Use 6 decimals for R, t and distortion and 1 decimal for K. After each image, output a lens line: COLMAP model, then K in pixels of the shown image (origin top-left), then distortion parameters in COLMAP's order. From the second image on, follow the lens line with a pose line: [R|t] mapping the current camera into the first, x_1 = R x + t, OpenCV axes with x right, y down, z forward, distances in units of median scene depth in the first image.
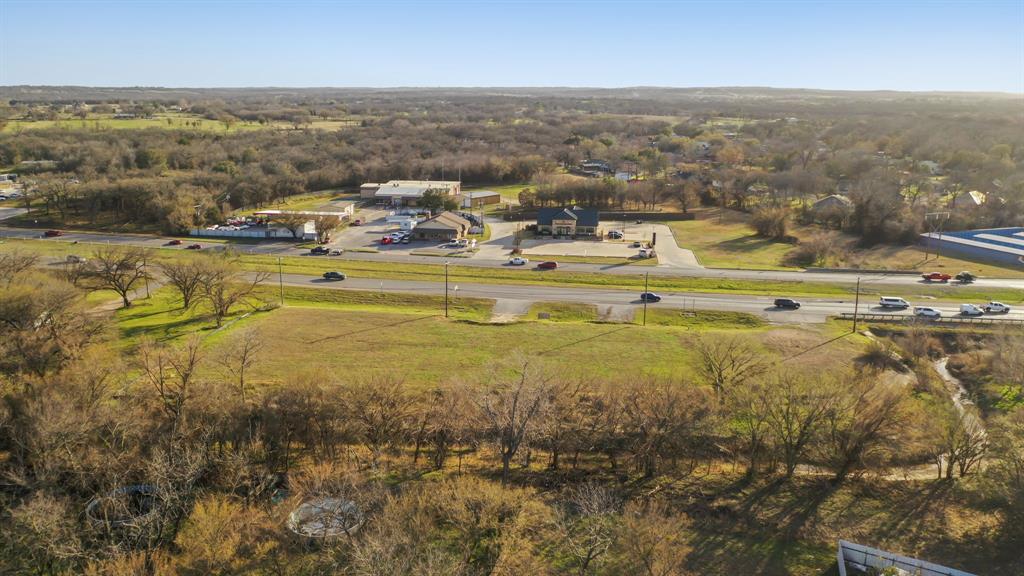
lens RADIAL K [[805.8, 0, 512.0], [0, 805.8, 288.0], [0, 0, 1]] dist [0.003541, 0.000210]
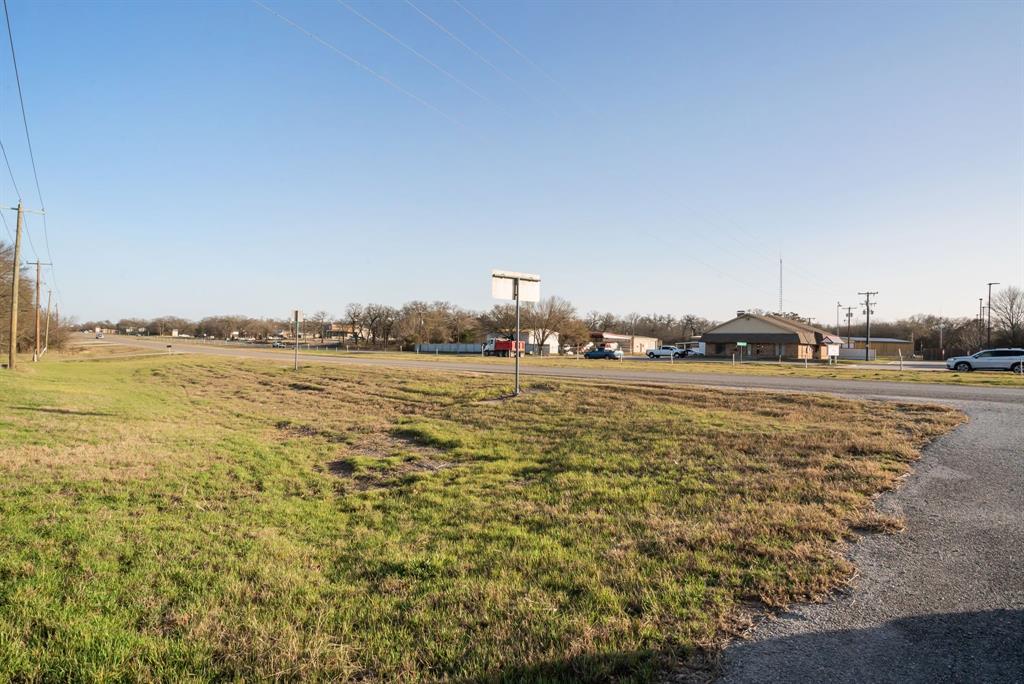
lens RADIAL K [[534.9, 0, 512.0], [0, 534.9, 342.0], [0, 0, 1]] dist [0.015019, -0.000164]
pose [[0.798867, -0.002247, -0.601504, -0.015479], [-0.151548, 0.966982, -0.204886, 0.017872], [0.582104, 0.254833, 0.772150, 0.671811]]
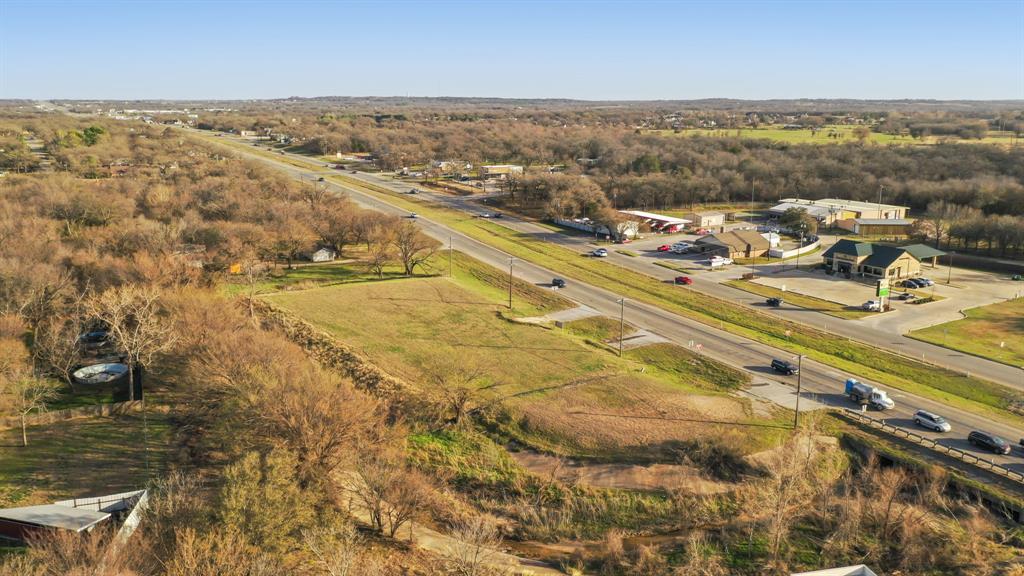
lens RADIAL K [[805.8, 0, 512.0], [0, 805.8, 288.0], [0, 0, 1]] dist [0.003541, 0.000210]
pose [[0.623473, 0.173886, -0.762263, 0.495121], [-0.185225, 0.980050, 0.072067, -0.046584], [0.759587, 0.096258, 0.643243, 0.204488]]
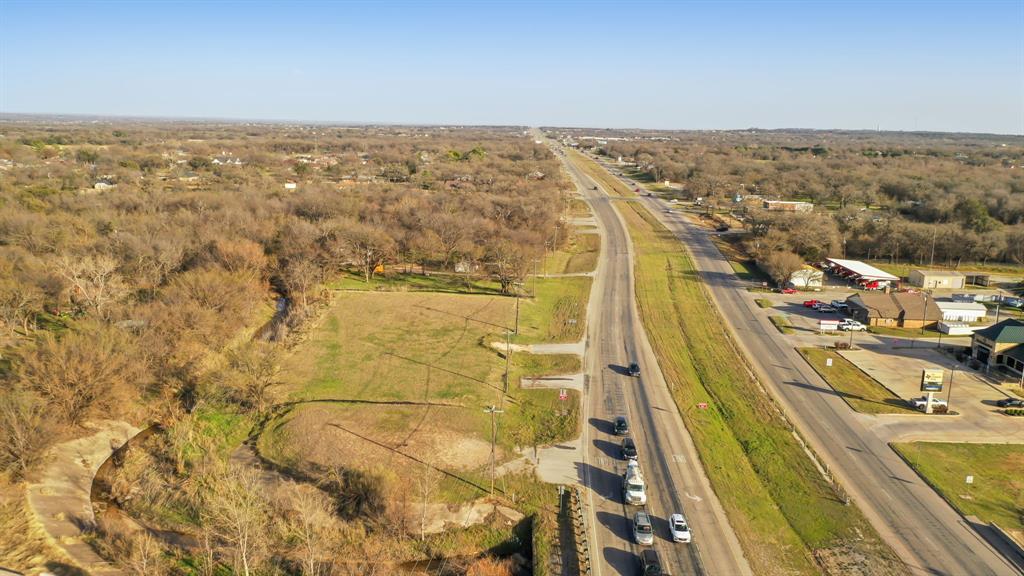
lens RADIAL K [[805.8, 0, 512.0], [0, 805.8, 288.0], [0, 0, 1]] dist [0.003541, 0.000210]
pose [[0.109974, 0.193414, -0.974934, 0.629448], [-0.257407, 0.952961, 0.160019, -0.127434], [0.960025, 0.233357, 0.154587, 0.547900]]
